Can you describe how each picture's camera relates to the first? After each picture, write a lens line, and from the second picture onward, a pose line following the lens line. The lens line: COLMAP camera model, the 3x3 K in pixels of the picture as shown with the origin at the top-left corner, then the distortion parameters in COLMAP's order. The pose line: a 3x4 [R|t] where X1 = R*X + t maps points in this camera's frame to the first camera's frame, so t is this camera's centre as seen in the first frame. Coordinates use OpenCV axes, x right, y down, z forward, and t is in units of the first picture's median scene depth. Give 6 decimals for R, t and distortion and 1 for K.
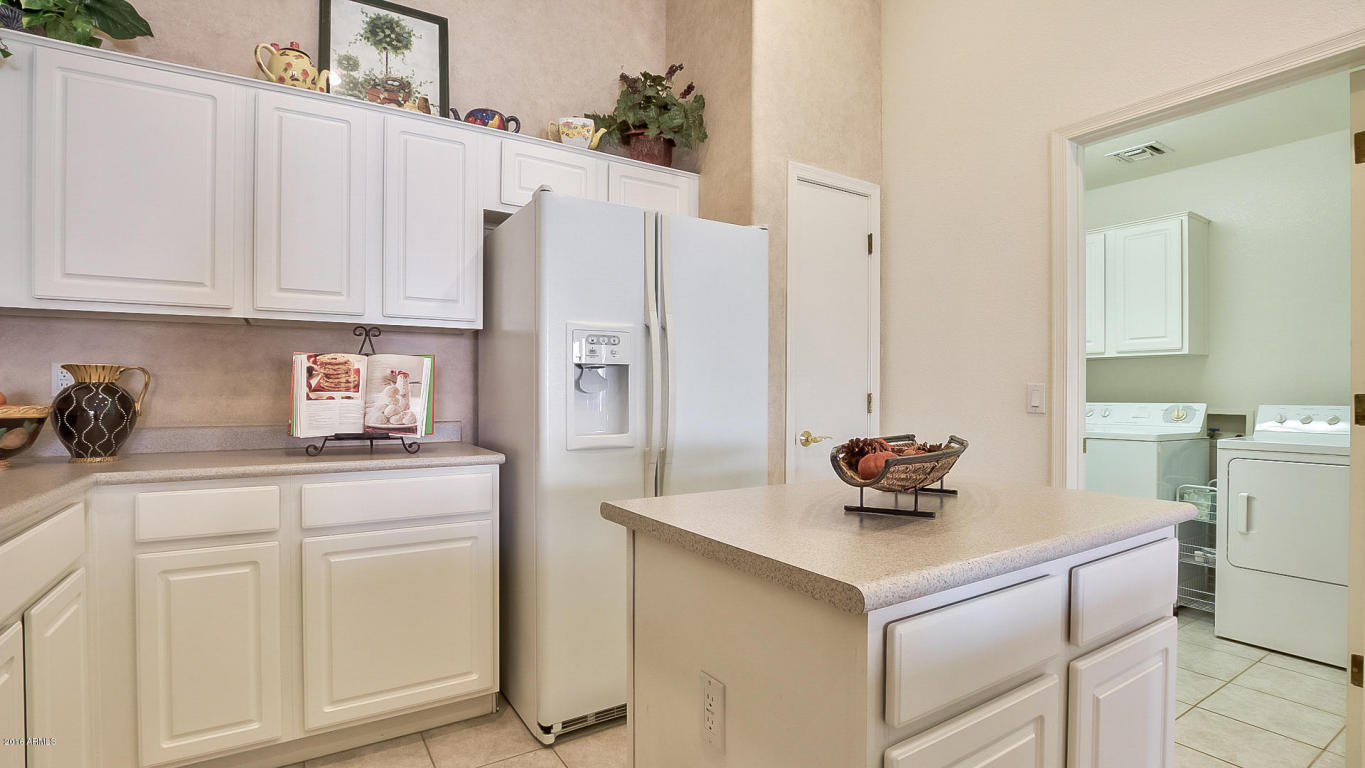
lens RADIAL K [[638.4, 0, 685.9], [0, 638.4, 393.5], [0, 0, 1]] dist [-0.037281, -0.000459]
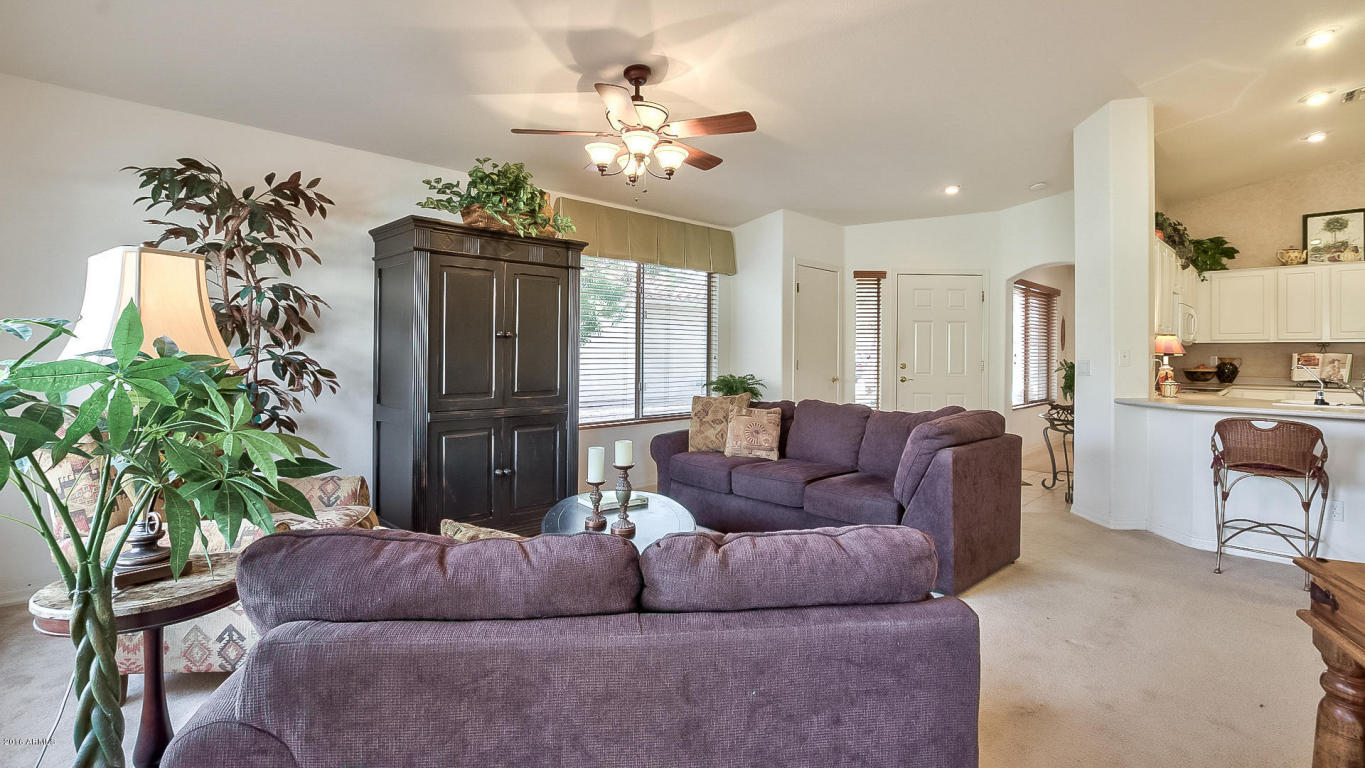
lens RADIAL K [[628.1, 0, 683.0], [0, 628.1, 355.7], [0, 0, 1]] dist [-0.020903, 0.000613]
pose [[0.214695, 0.005687, -0.976664, 1.429080], [-0.008685, 0.999955, 0.003914, -0.032571], [0.976642, 0.007642, 0.214735, -2.179475]]
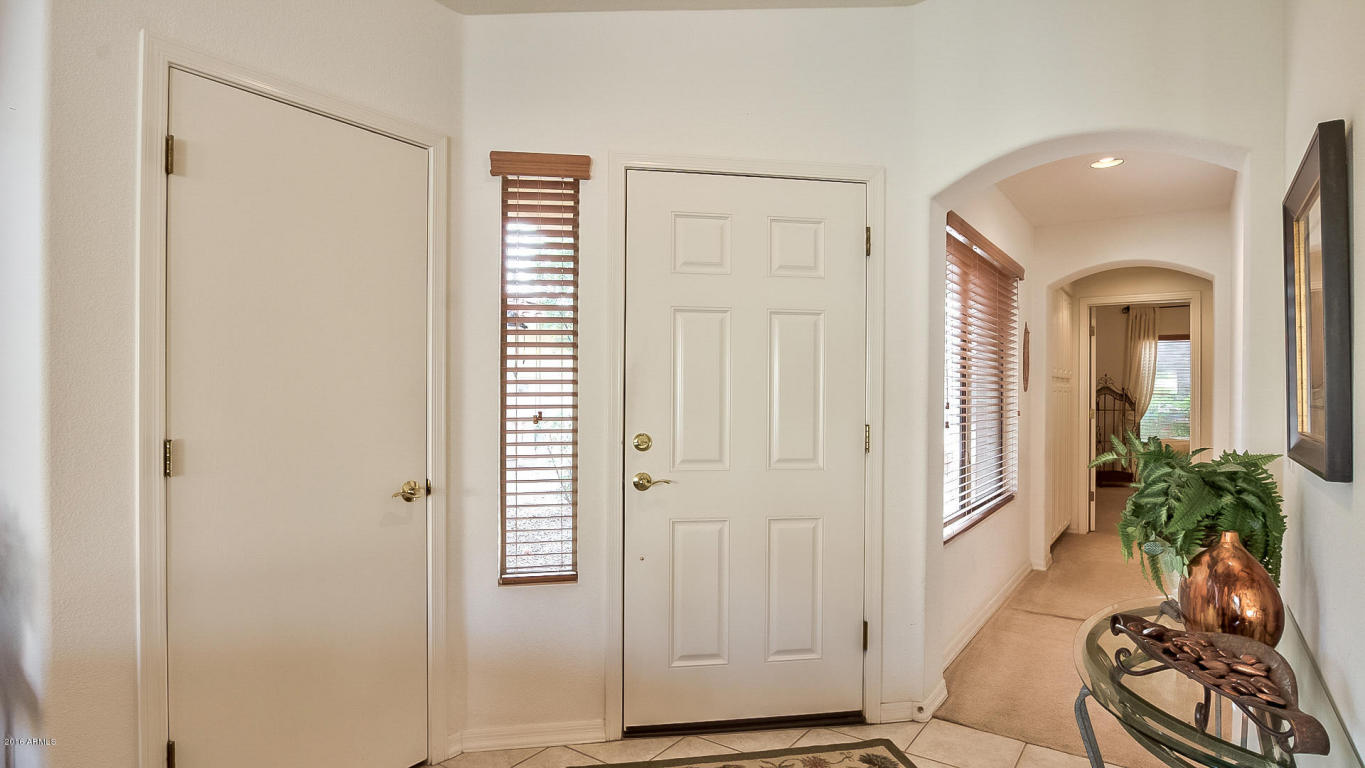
lens RADIAL K [[743.4, 0, 683.2], [0, 743.4, 391.0], [0, 0, 1]] dist [-0.025279, -0.000344]
pose [[0.381279, 0.000436, -0.924460, -0.045703], [-0.001913, 0.999998, -0.000317, -0.059179], [0.924458, 0.001890, 0.381279, -0.989063]]
